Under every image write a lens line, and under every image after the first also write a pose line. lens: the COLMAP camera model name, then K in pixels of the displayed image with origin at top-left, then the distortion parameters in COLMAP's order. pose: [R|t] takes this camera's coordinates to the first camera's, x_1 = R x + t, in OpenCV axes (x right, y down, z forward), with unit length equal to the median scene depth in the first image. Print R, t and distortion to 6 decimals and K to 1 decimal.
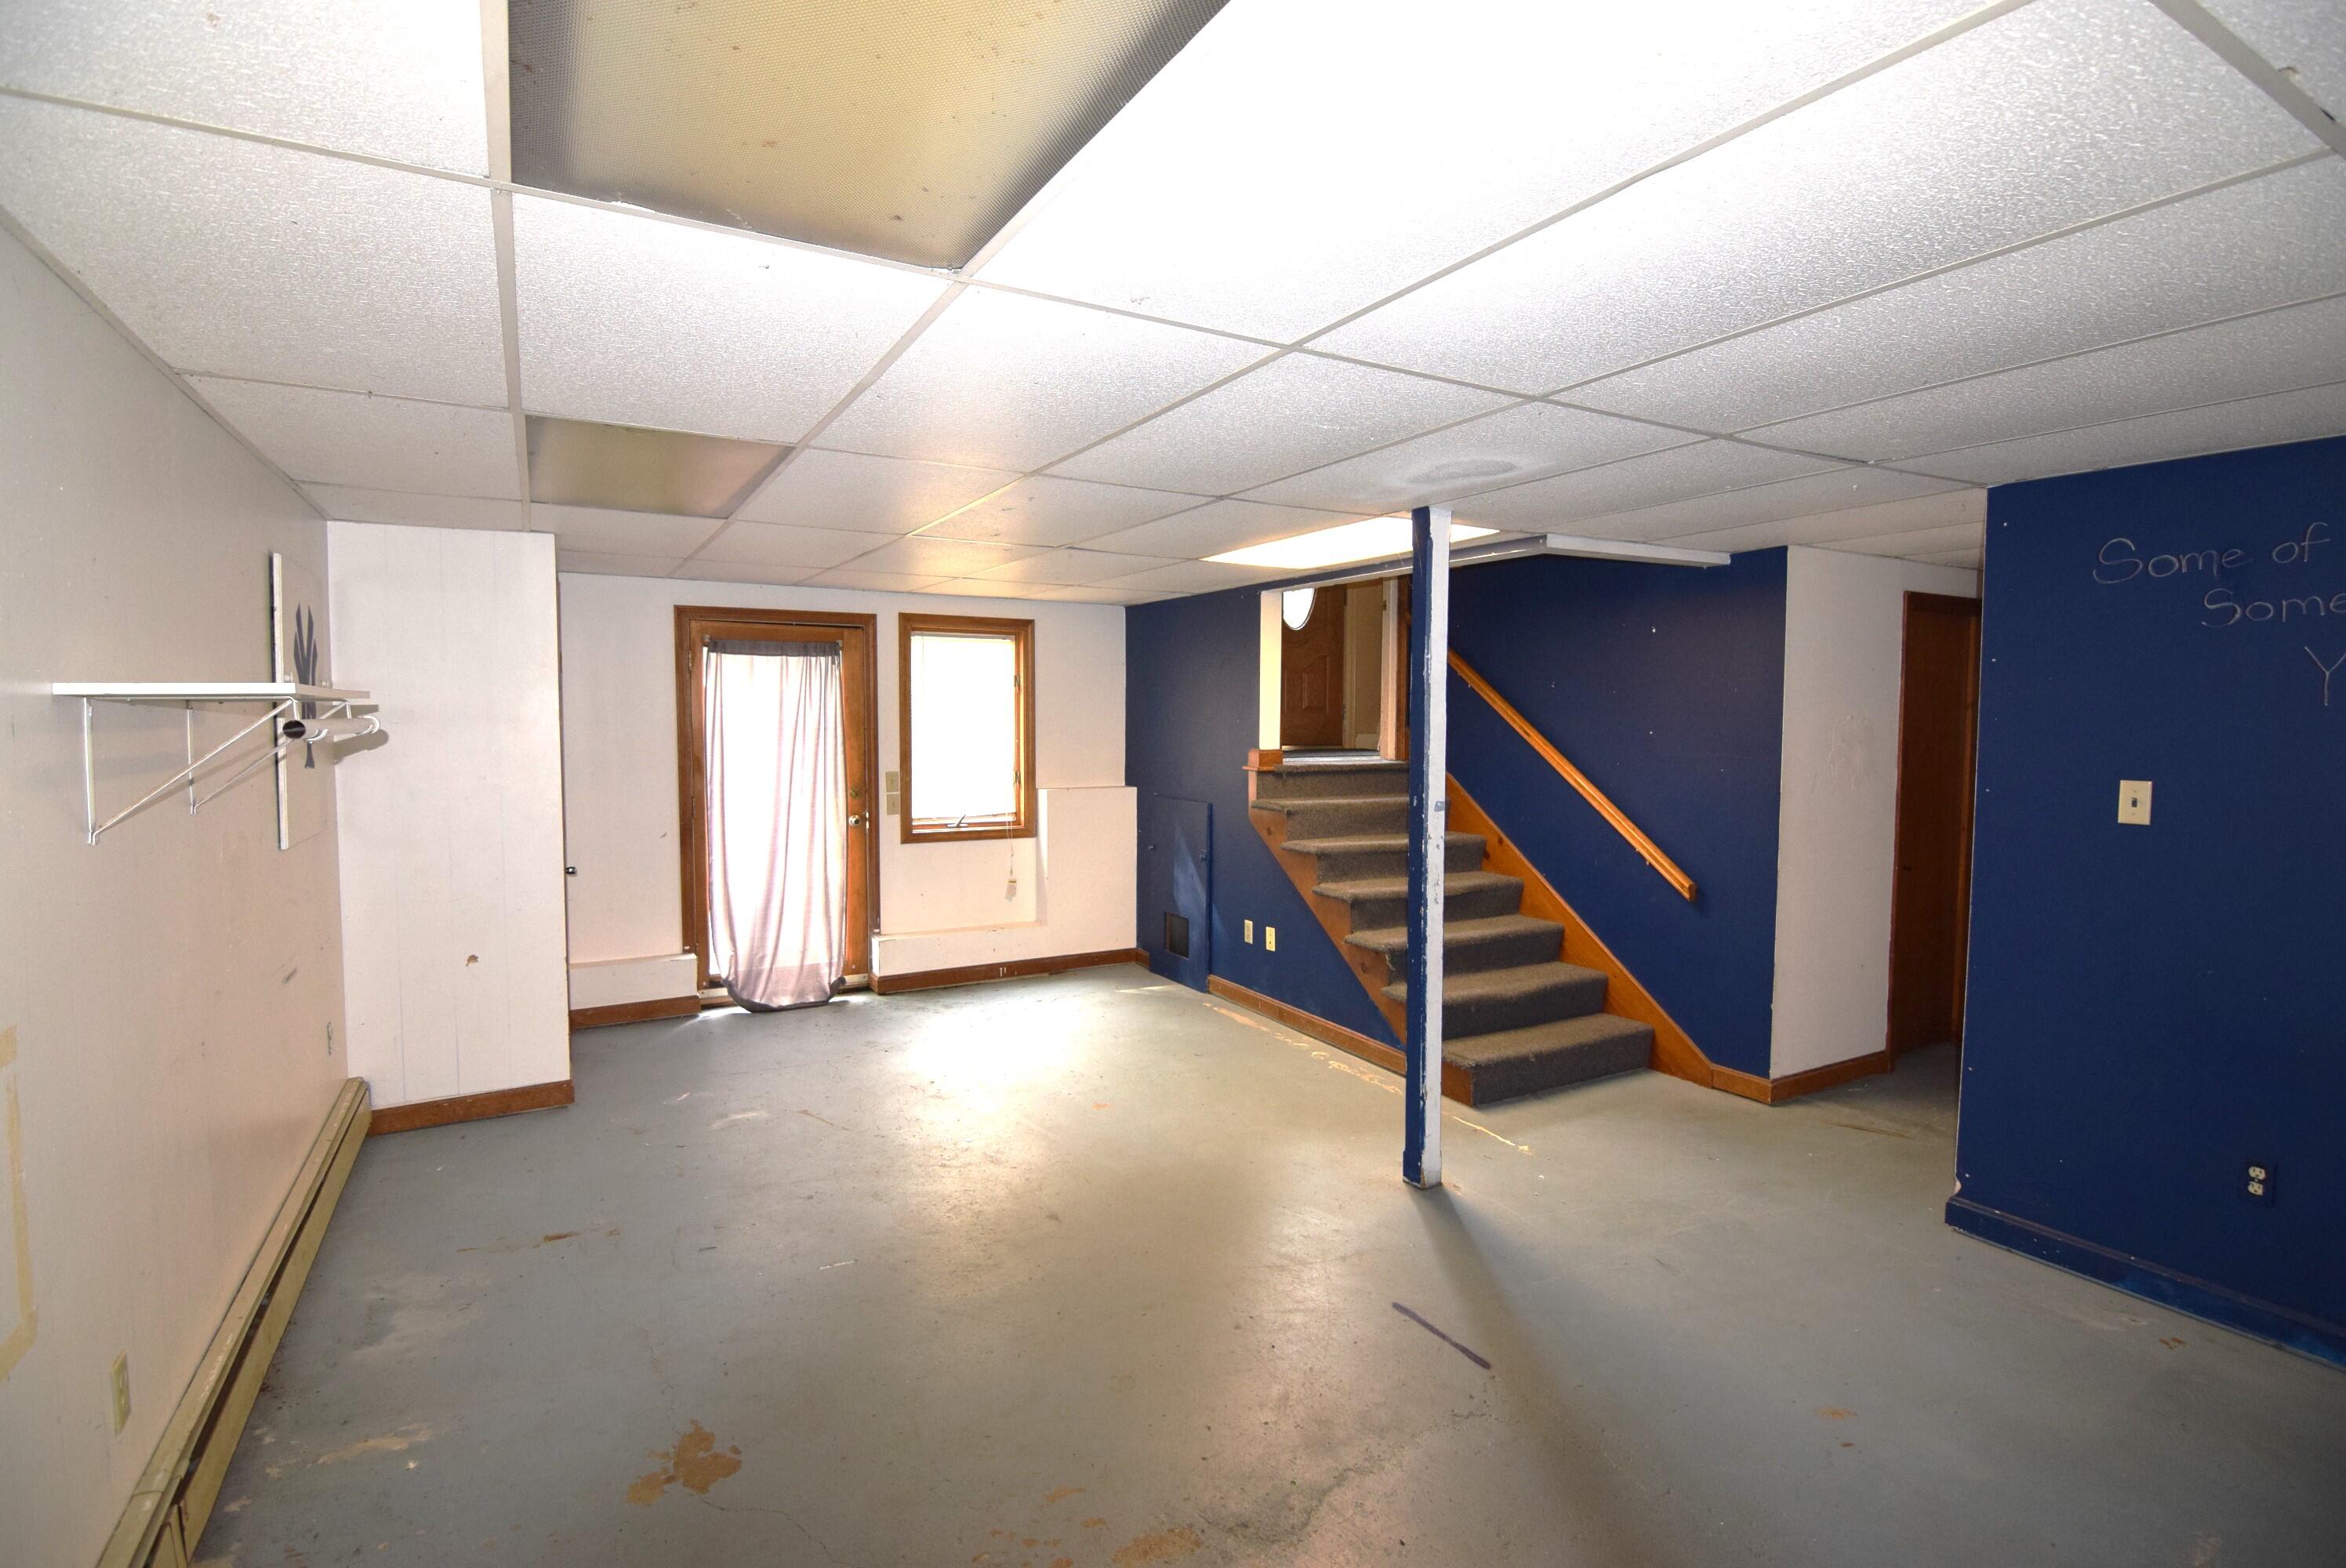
lens RADIAL K [[1129.0, 0, 1171.3], [0, 1129.0, 785.5], [0, 0, 1]] dist [-0.023235, -0.001555]
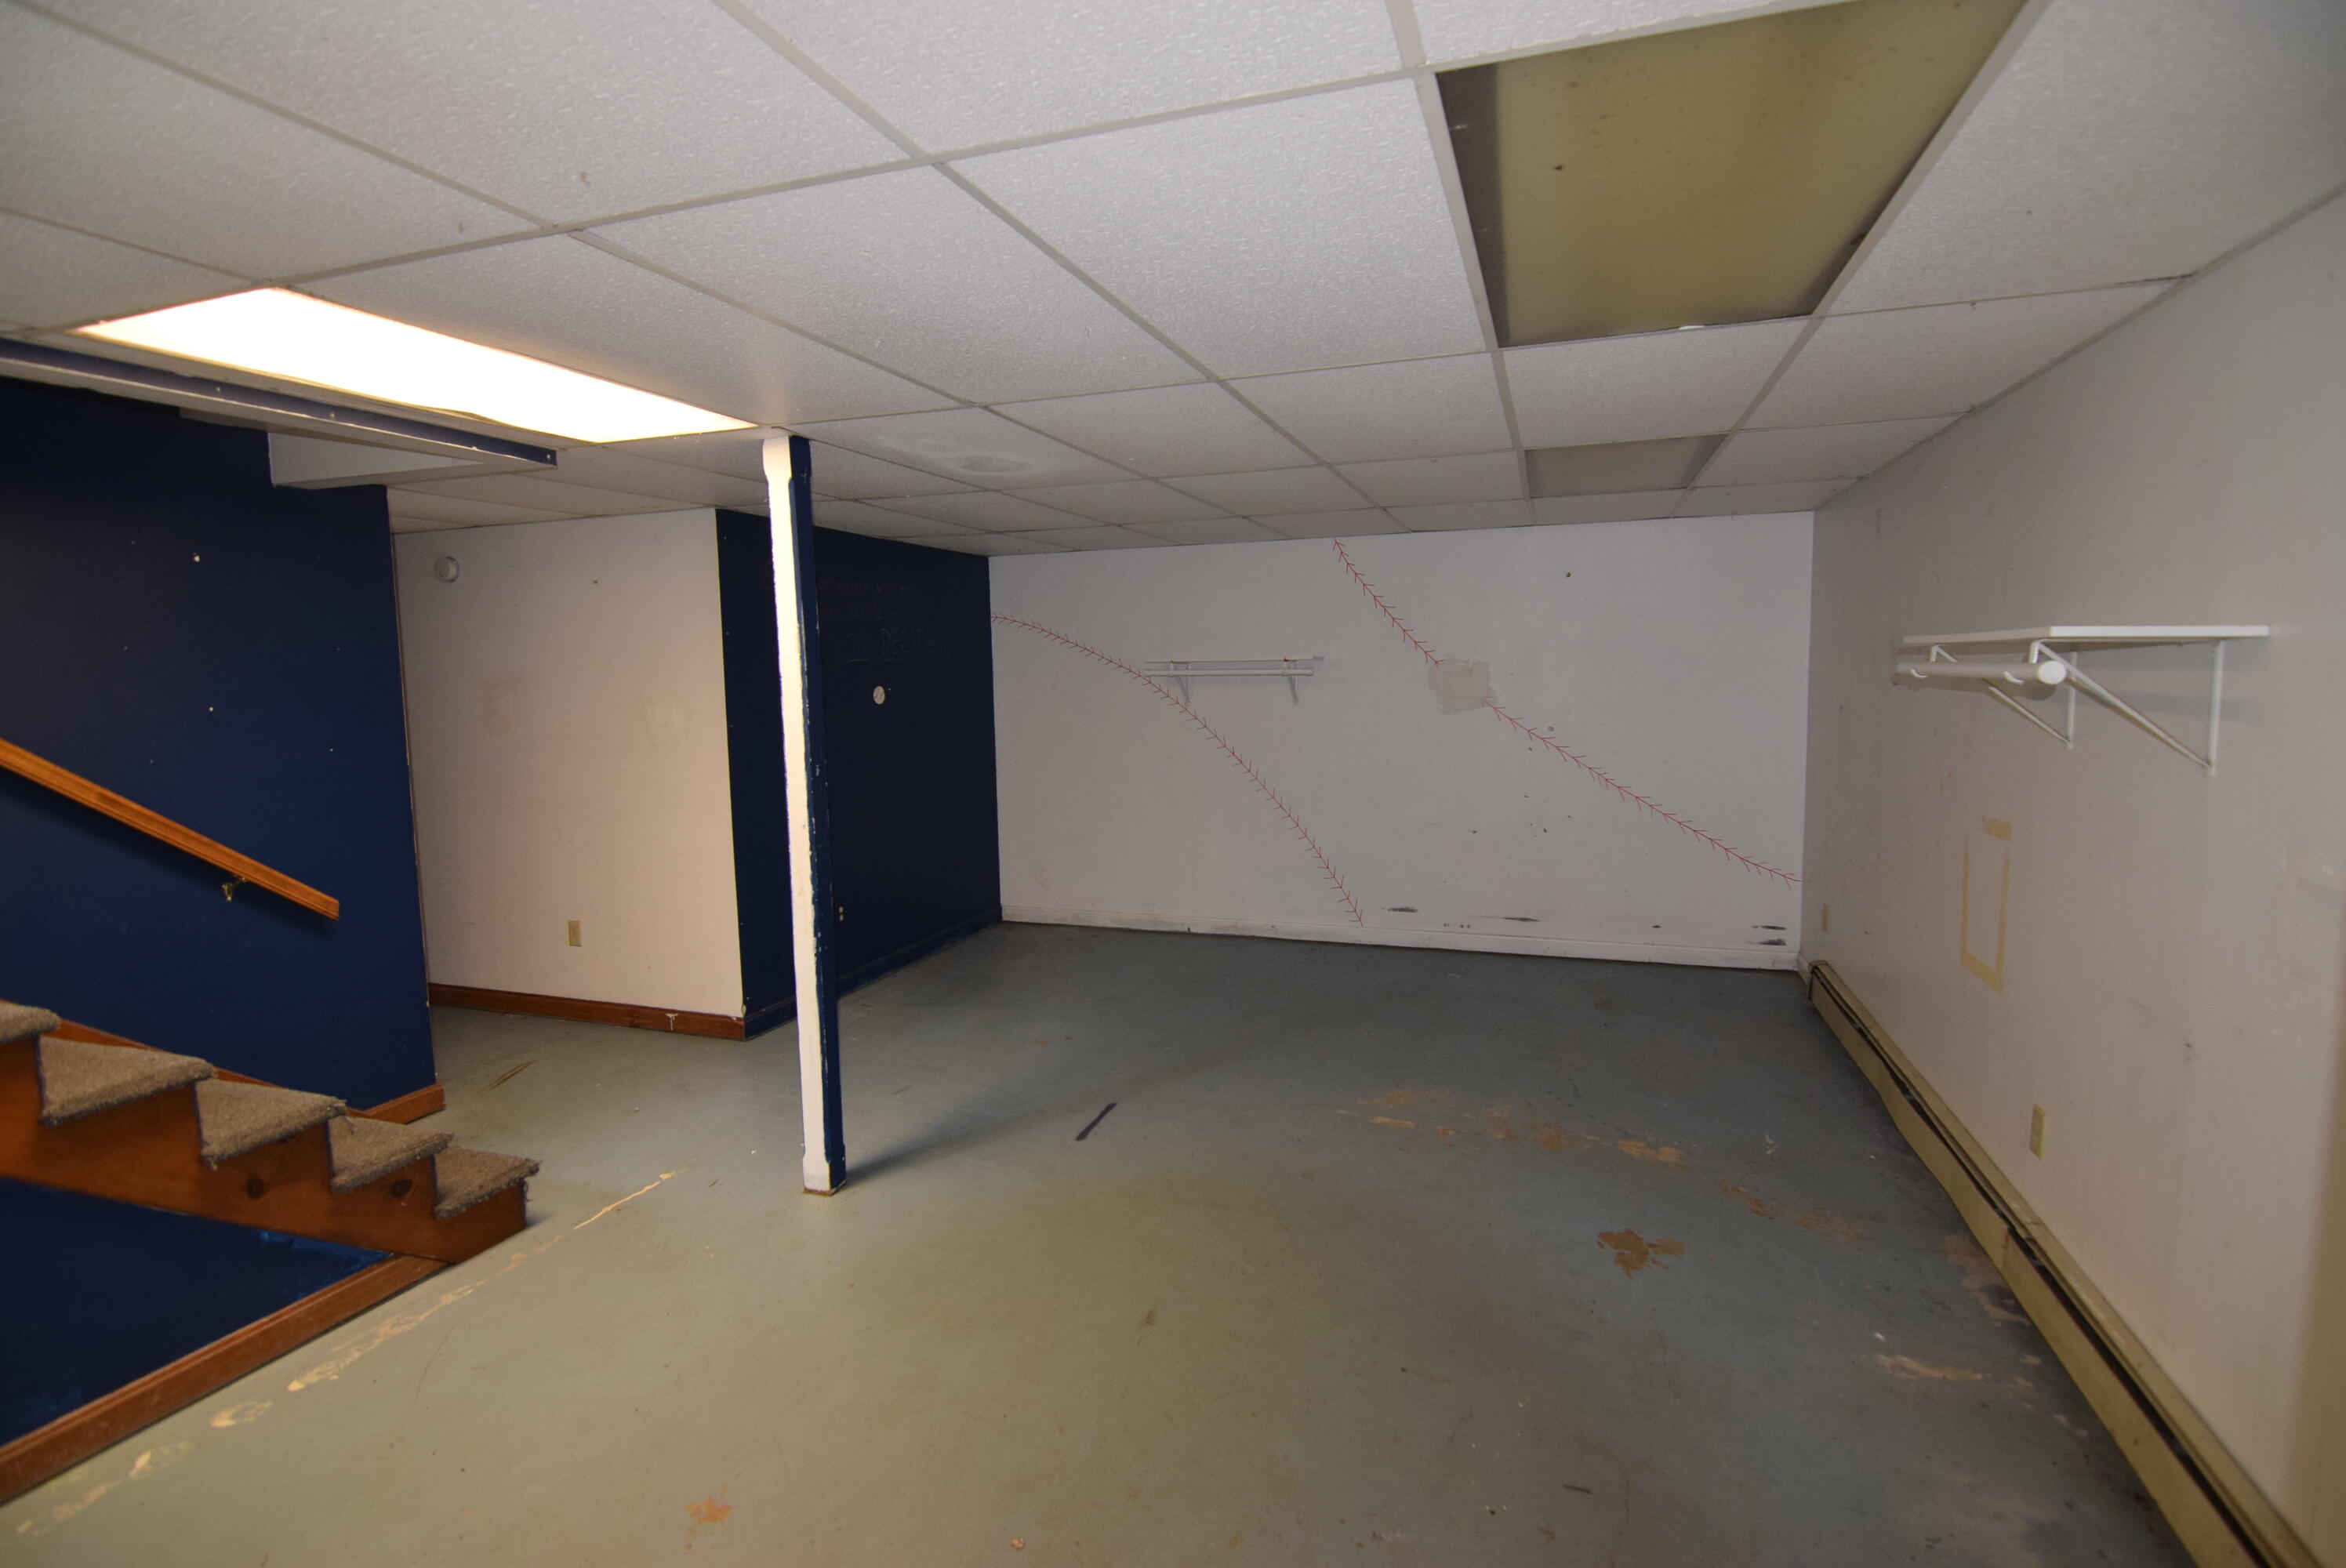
lens RADIAL K [[1129.0, 0, 1169.2], [0, 1129.0, 773.5], [0, 0, 1]] dist [-0.023235, -0.001555]
pose [[-0.656826, -0.066385, 0.751115, -0.788988], [0.064122, 0.987591, 0.143358, -0.116456], [-0.751311, 0.142325, -0.644419, 1.684125]]
